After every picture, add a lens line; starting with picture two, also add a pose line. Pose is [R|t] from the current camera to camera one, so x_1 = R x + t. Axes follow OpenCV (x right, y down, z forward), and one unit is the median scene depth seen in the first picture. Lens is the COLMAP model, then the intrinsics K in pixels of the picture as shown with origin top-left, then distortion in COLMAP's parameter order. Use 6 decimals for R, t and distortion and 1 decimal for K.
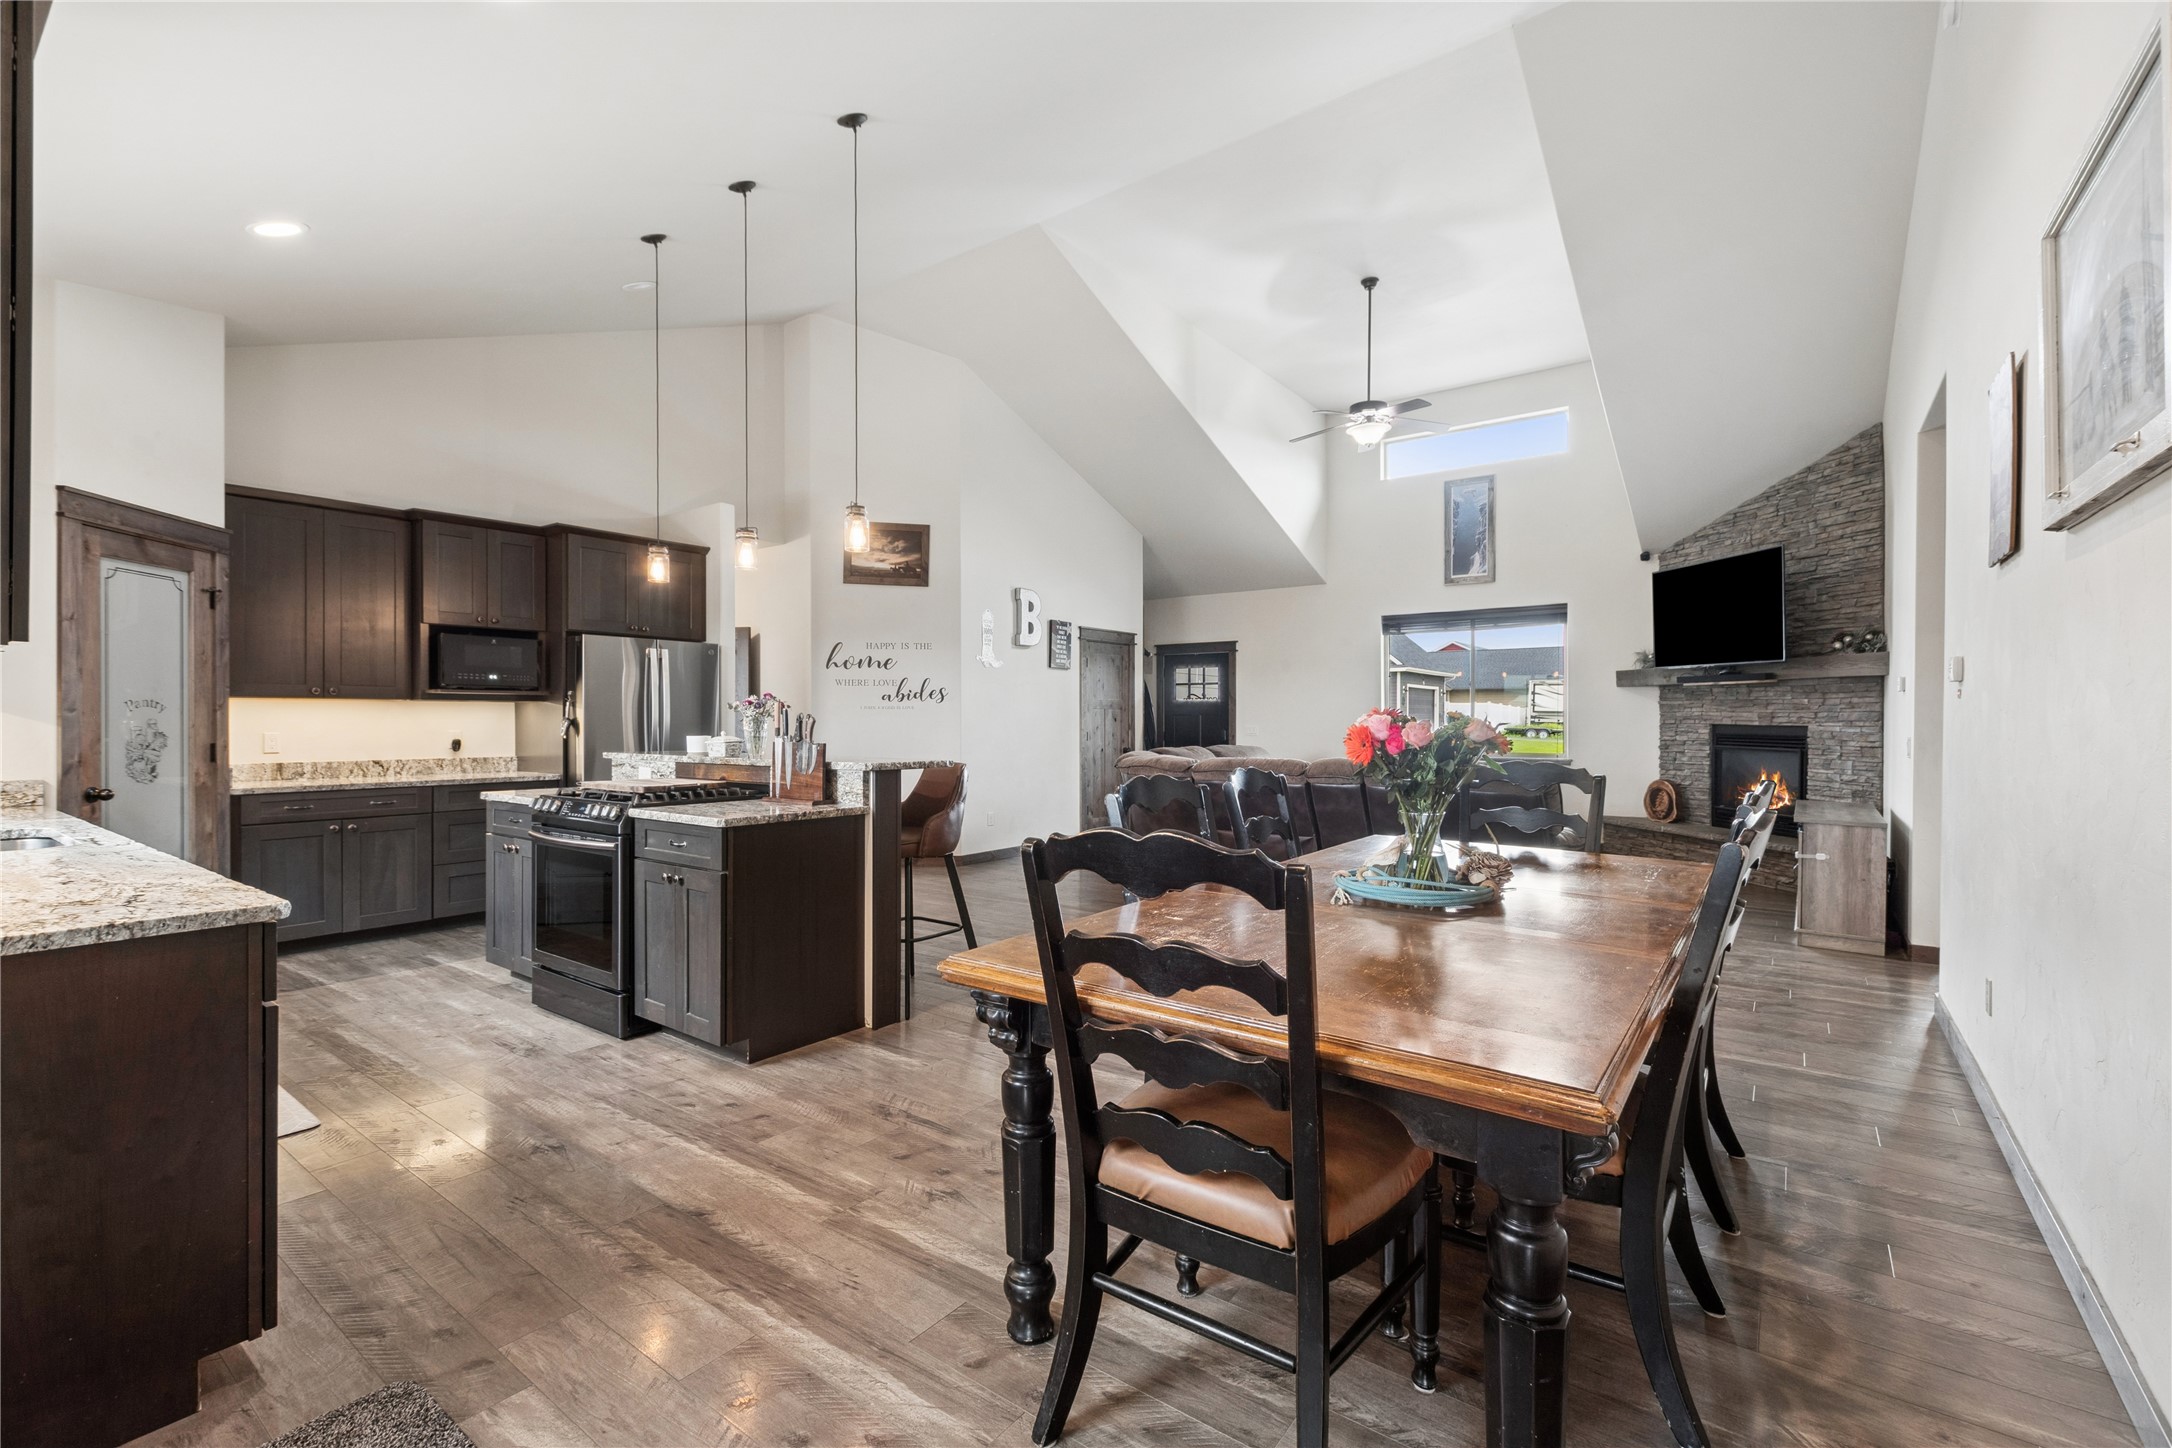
lens RADIAL K [[946.8, 0, 1088.6], [0, 946.8, 721.8], [0, 0, 1]] dist [0.015712, -0.000349]
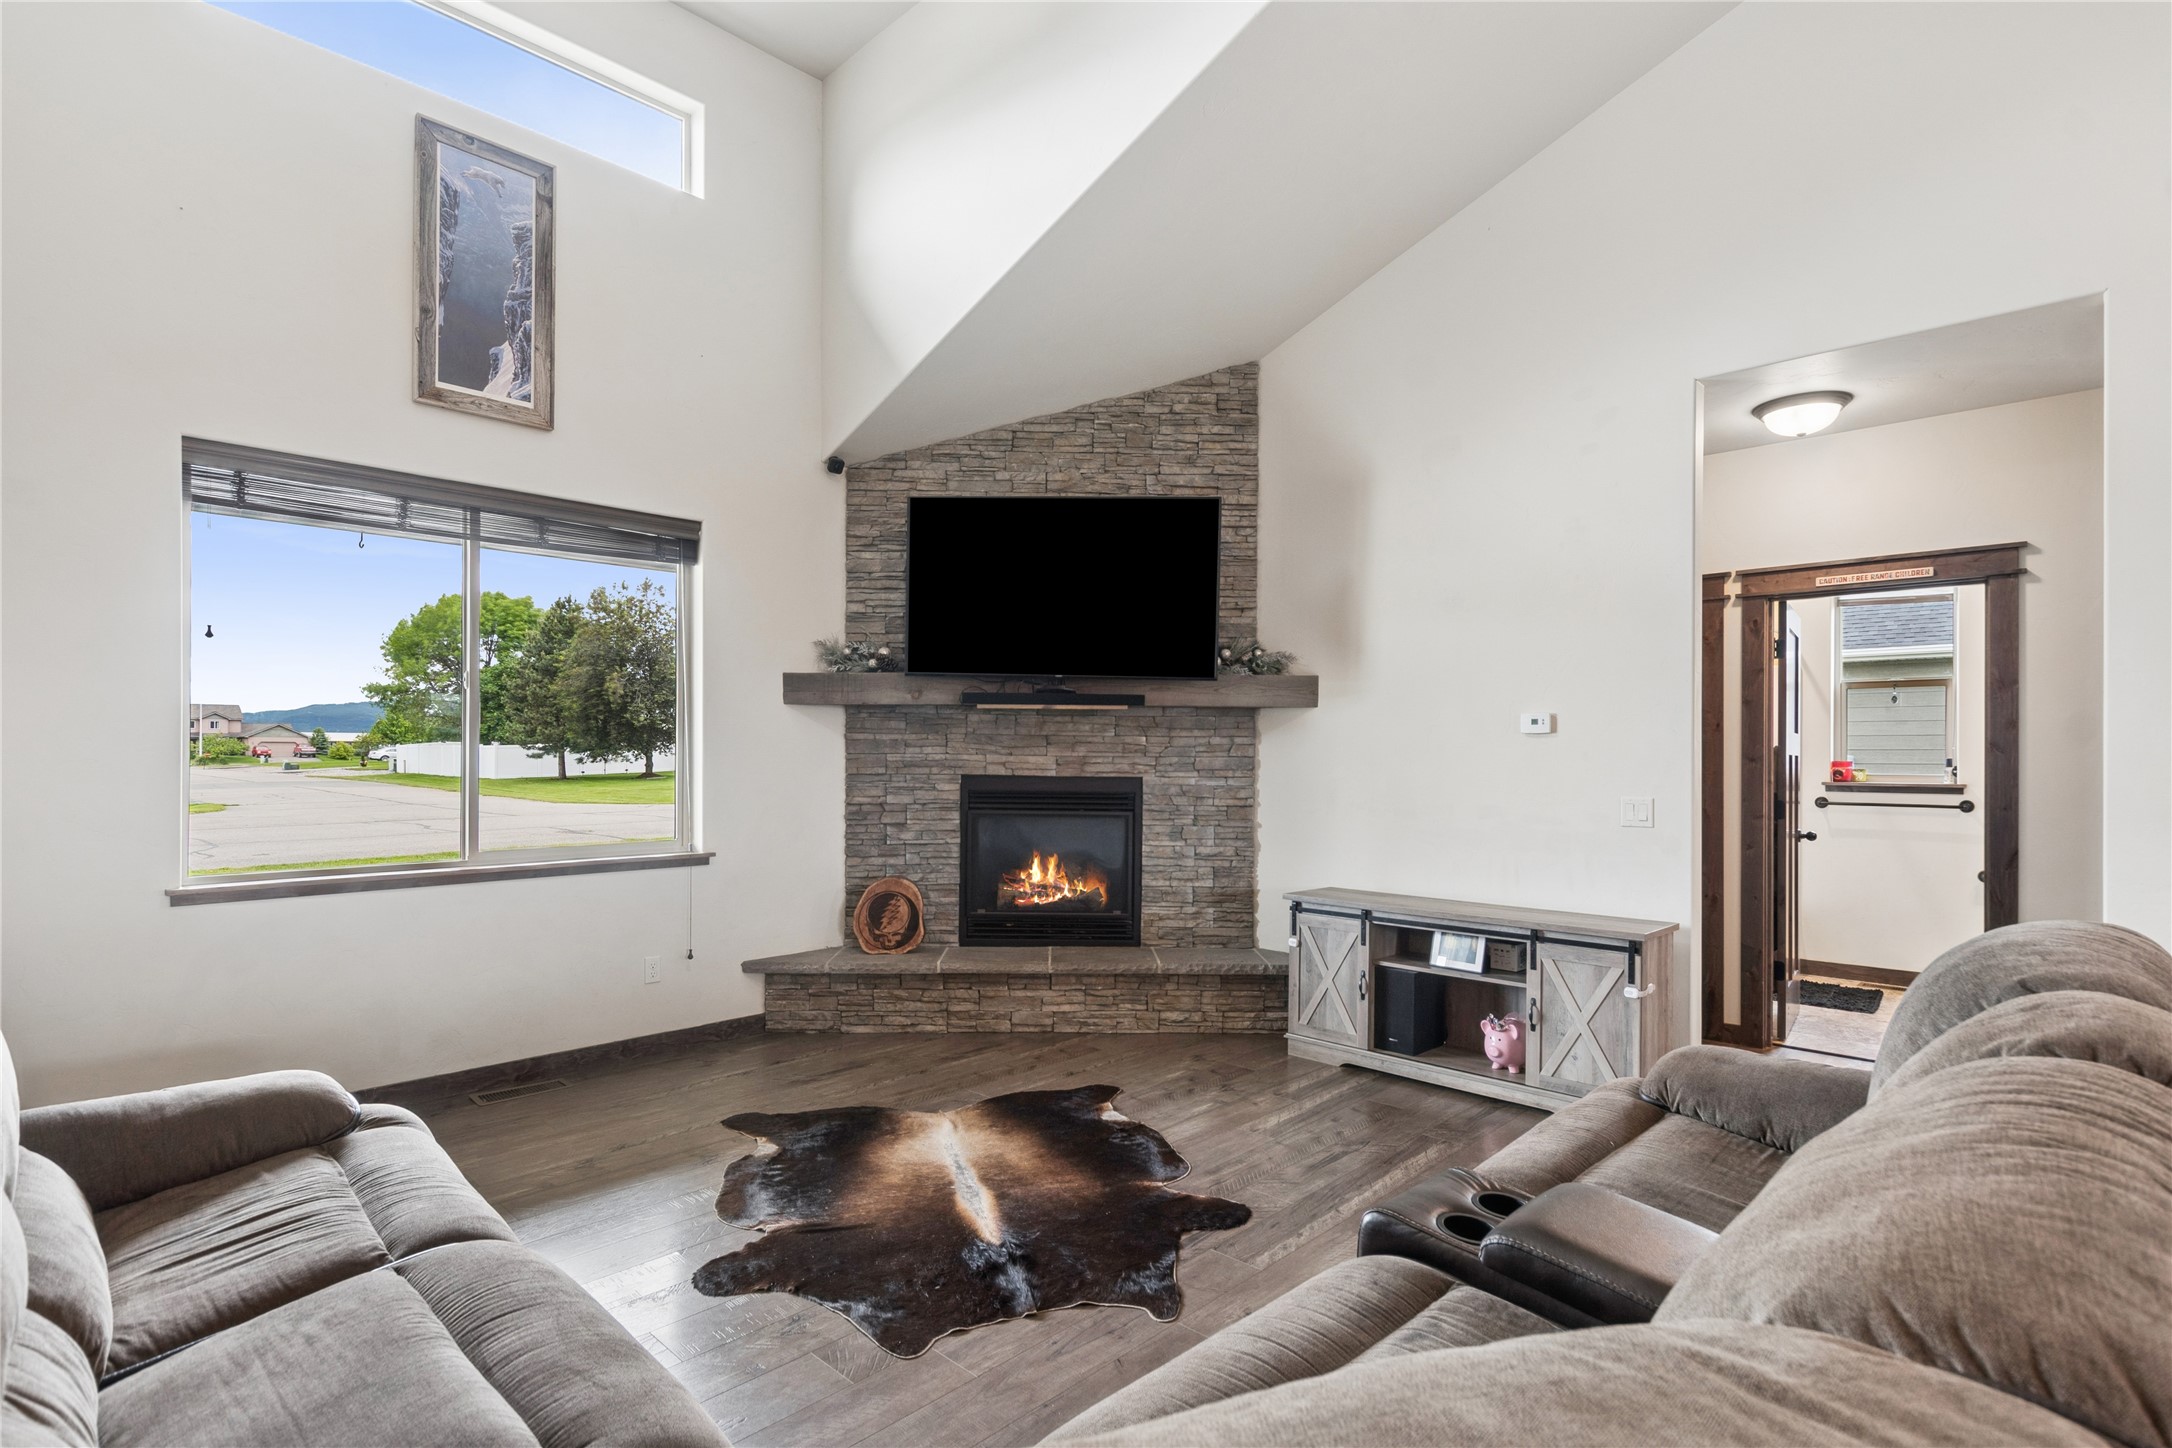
lens RADIAL K [[1059.4, 0, 1088.9], [0, 1059.4, 740.4], [0, 0, 1]] dist [0.000554, 0.000164]
pose [[0.121497, 0.007330, 0.992565, 0.008652], [0.000266, 0.999972, -0.007417, -0.014016], [-0.992592, 0.001165, 0.121492, 0.837869]]
